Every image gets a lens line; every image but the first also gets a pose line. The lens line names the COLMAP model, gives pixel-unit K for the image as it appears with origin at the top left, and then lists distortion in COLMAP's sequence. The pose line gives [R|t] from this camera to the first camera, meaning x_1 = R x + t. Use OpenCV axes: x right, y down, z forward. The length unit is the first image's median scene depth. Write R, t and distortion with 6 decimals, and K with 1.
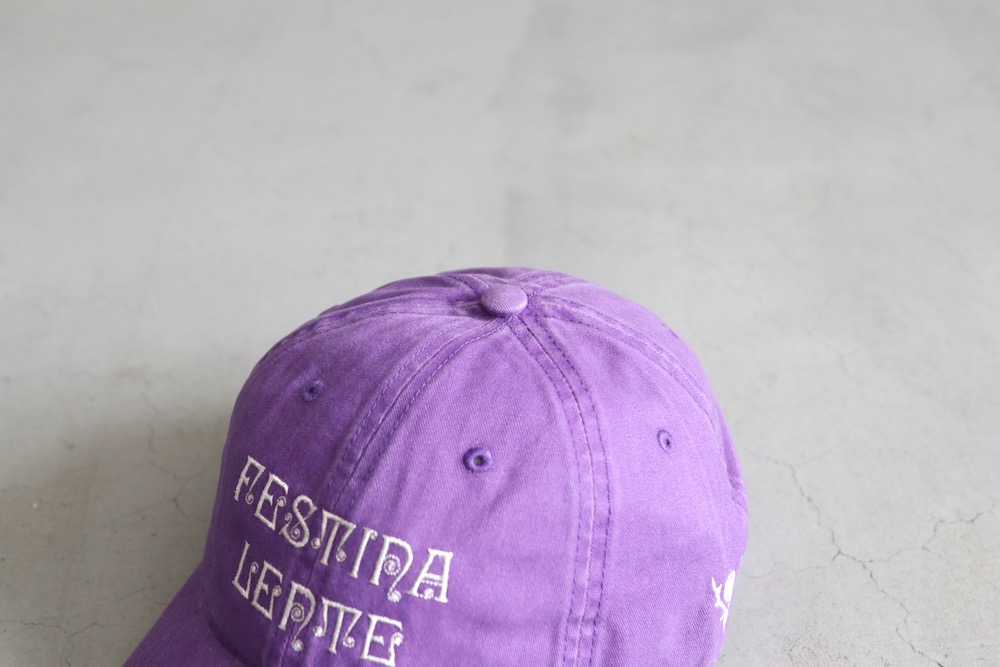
lens RADIAL K [[1332.1, 0, 500.3], [0, 1332.1, 350.3], [0, 0, 1]] dist [-0.058277, 0.002672]
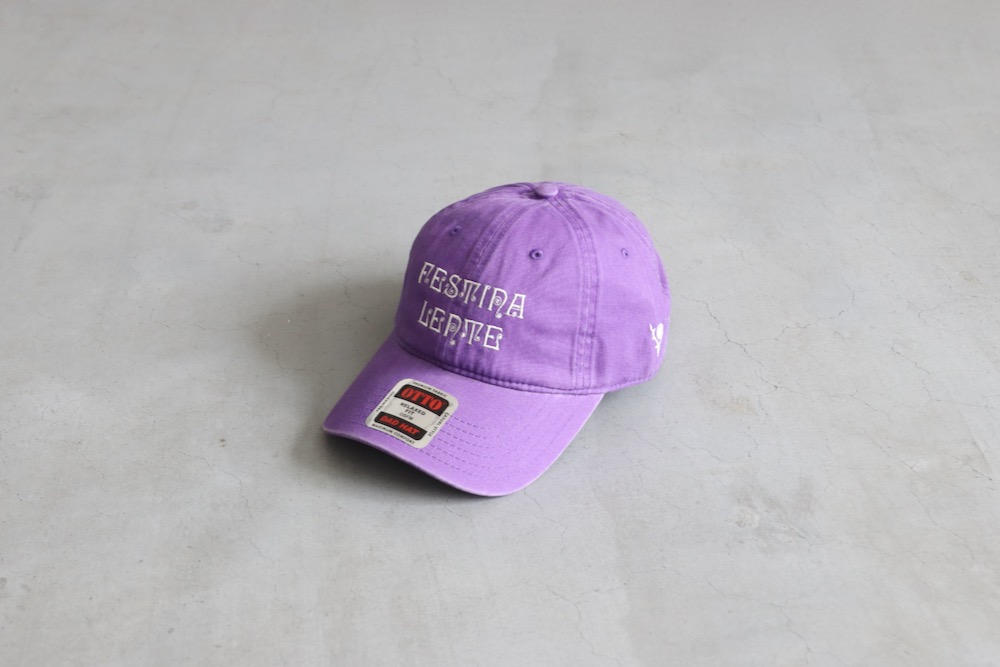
lens RADIAL K [[1329.5, 0, 500.0], [0, 1329.5, 333.5], [0, 0, 1]] dist [-0.090971, 0.048840]
pose [[0.999821, -0.007716, -0.017260, -0.036571], [0.006896, 0.998867, -0.047088, 0.287147], [0.017604, 0.046961, 0.998742, -1.062822]]
